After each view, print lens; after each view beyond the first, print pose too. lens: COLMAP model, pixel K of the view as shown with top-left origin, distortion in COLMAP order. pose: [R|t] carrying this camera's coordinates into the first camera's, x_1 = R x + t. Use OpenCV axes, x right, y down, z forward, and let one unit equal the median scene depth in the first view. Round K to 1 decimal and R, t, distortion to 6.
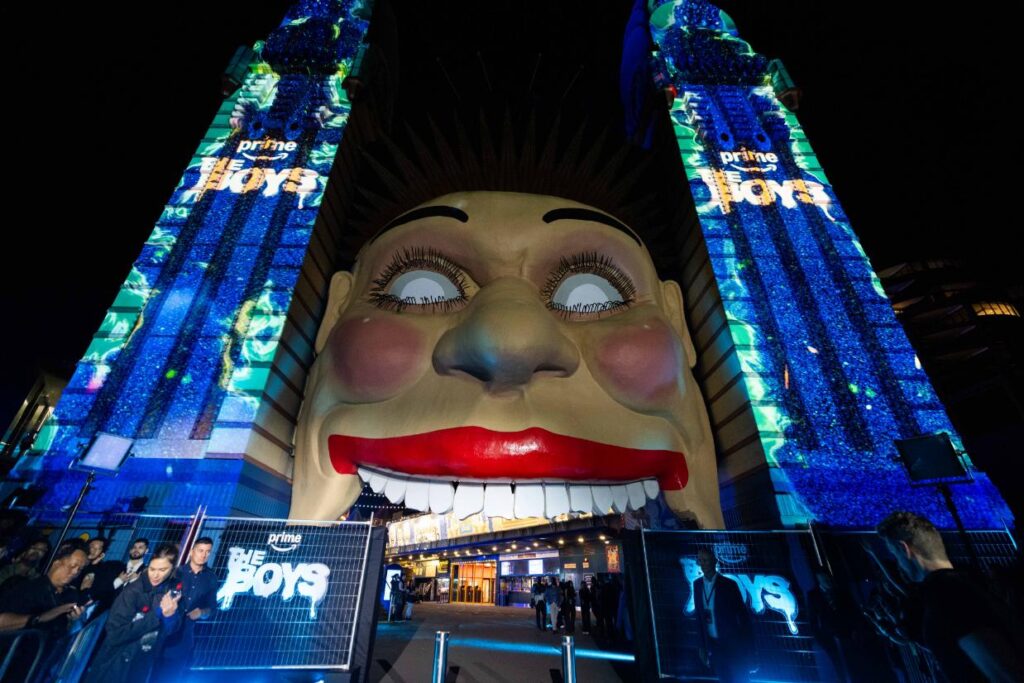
lens RADIAL K [[435.4, 0, 505.6], [0, 435.4, 341.0], [0, 0, 1]] dist [-0.000183, 0.001501]
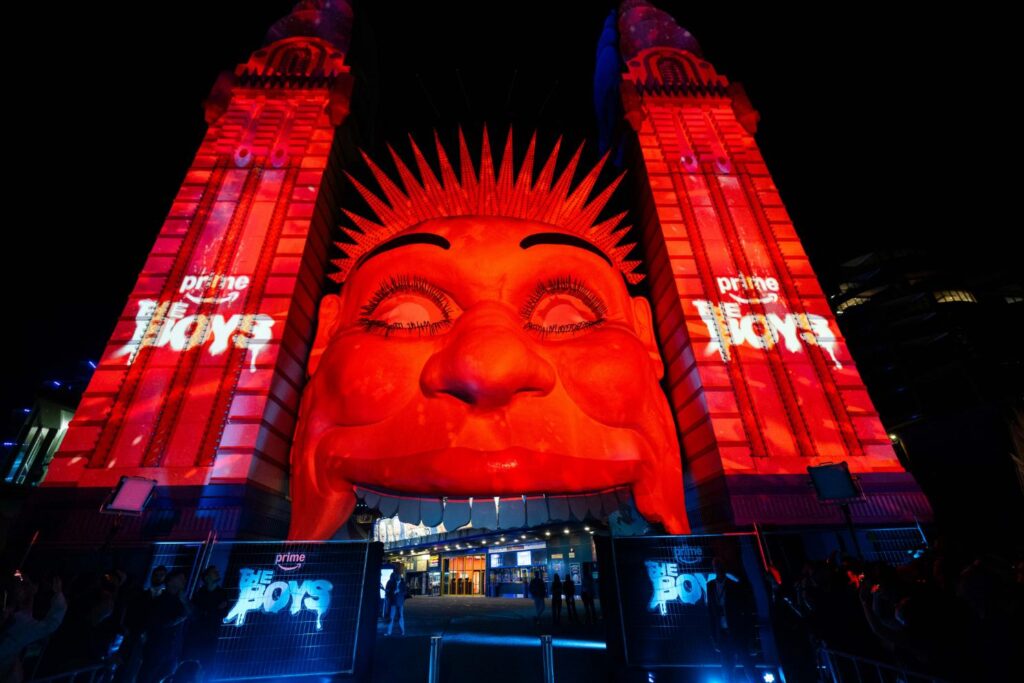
lens RADIAL K [[435.4, 0, 506.5], [0, 435.4, 336.7], [0, 0, 1]] dist [-0.000183, 0.001501]
pose [[0.999099, -0.023016, 0.035664, 0.009184], [0.022521, 0.999646, 0.014196, -0.075251], [-0.035979, -0.013380, 0.999263, -0.077448]]
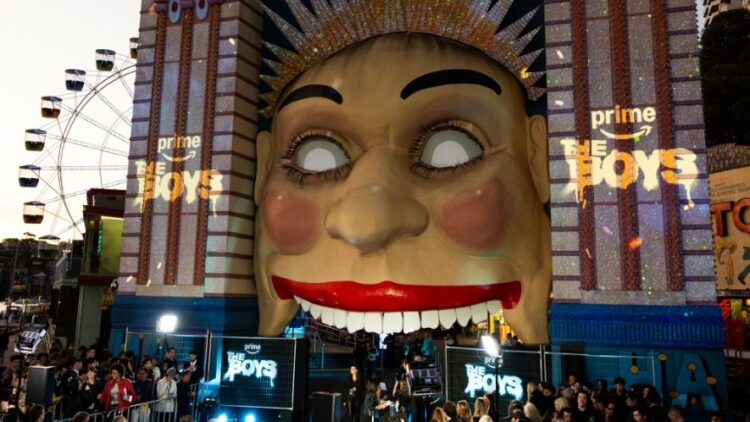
lens RADIAL K [[731.7, 0, 375.4], [0, 731.7, 154.3], [0, 0, 1]] dist [-0.013721, 0.000000]
pose [[0.937287, -0.064369, -0.342564, 0.732638], [0.167192, 0.945385, 0.279812, -0.736159], [0.305844, -0.319538, 0.896859, -0.905317]]
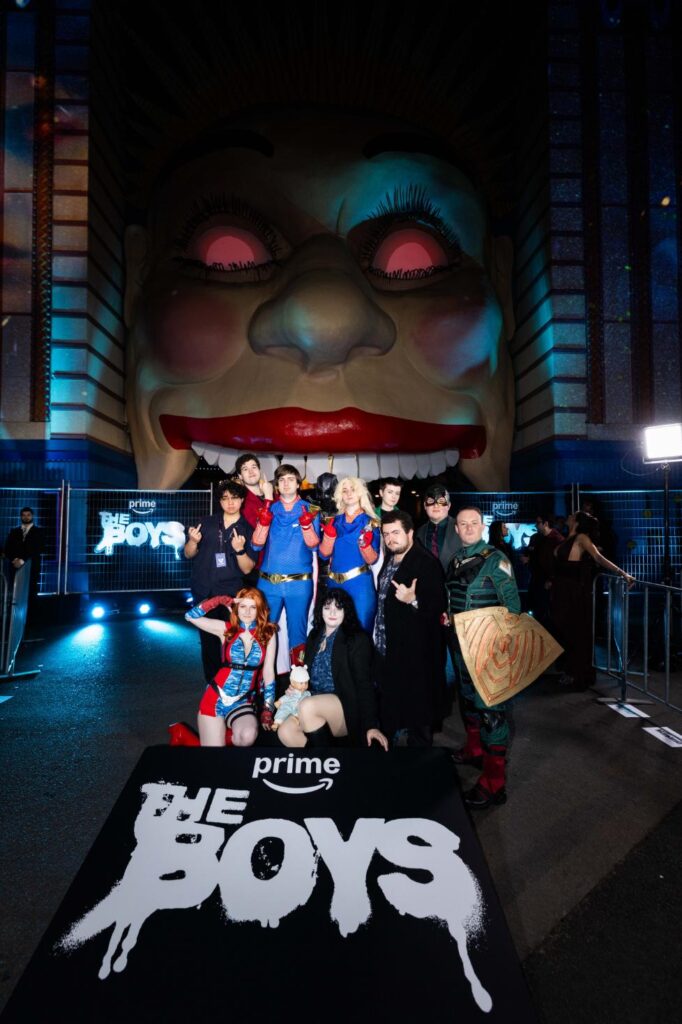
lens RADIAL K [[435.4, 0, 338.0], [0, 435.4, 516.2], [0, 0, 1]] dist [-0.000183, 0.001501]
pose [[0.999667, -0.017305, 0.019138, 0.009321], [0.006465, 0.886078, 0.463490, -0.051341], [-0.024979, -0.463212, 0.885895, -0.069953]]
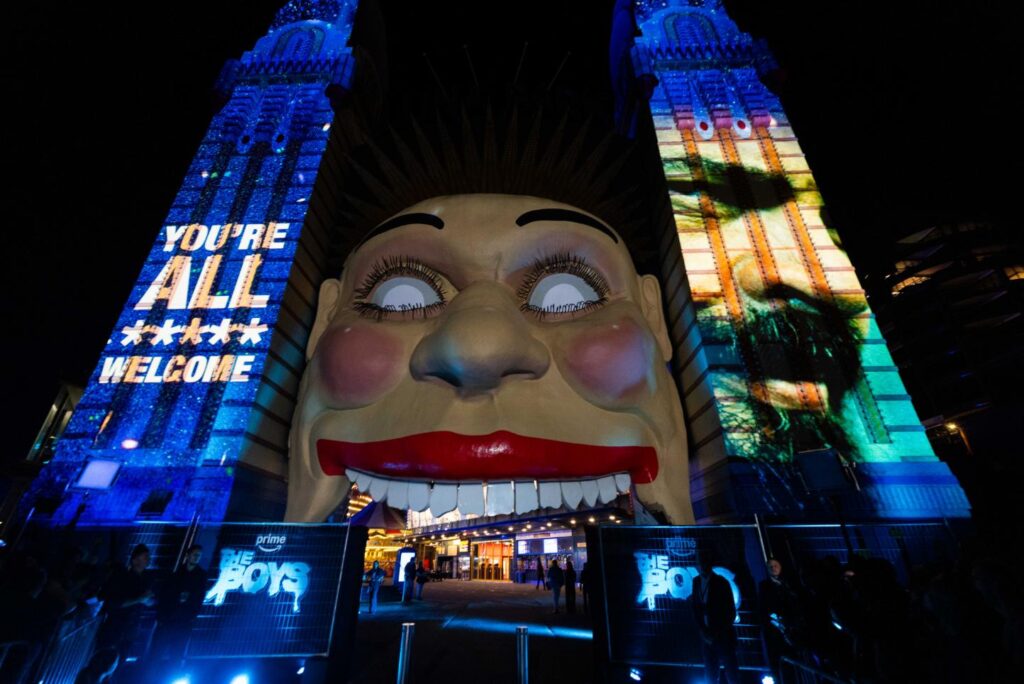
lens RADIAL K [[435.4, 0, 508.8], [0, 435.4, 337.5], [0, 0, 1]] dist [-0.000183, 0.001501]
pose [[0.998489, -0.034865, -0.042470, 0.107933], [0.036517, 0.998581, 0.038765, -0.053579], [0.041059, -0.040258, 0.998345, -0.037041]]
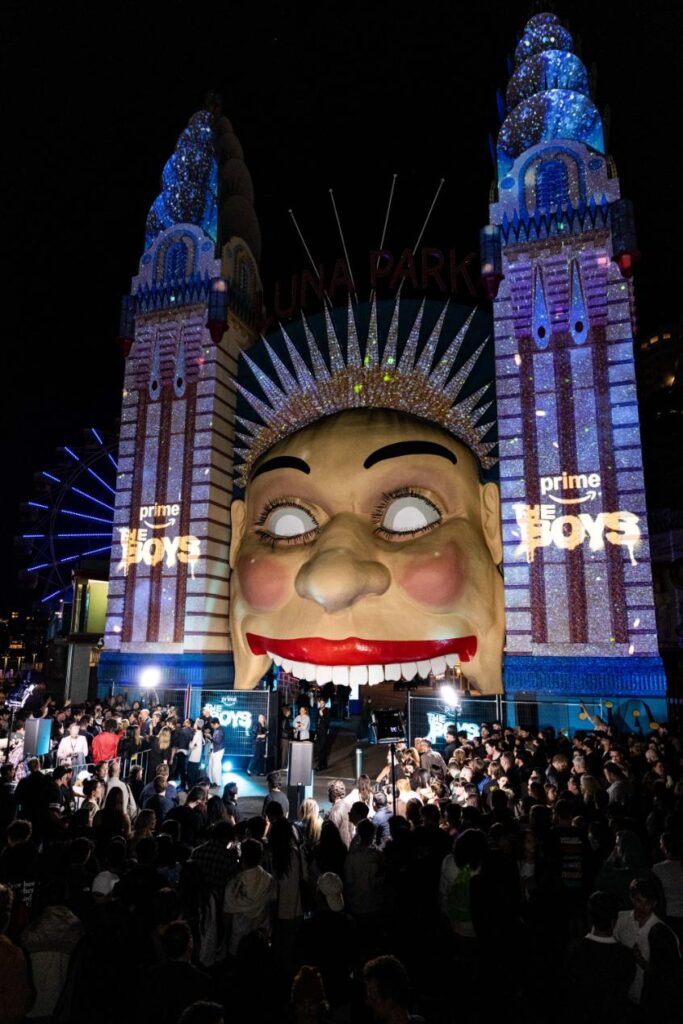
lens RADIAL K [[663.4, 0, 344.1], [0, 663.4, 523.8], [0, 0, 1]] dist [-0.010341, 0.002604]
pose [[0.939304, -0.071715, -0.335508, 0.711690], [0.172968, 0.943523, 0.282570, -0.717472], [0.296295, -0.323451, 0.898659, -0.874382]]
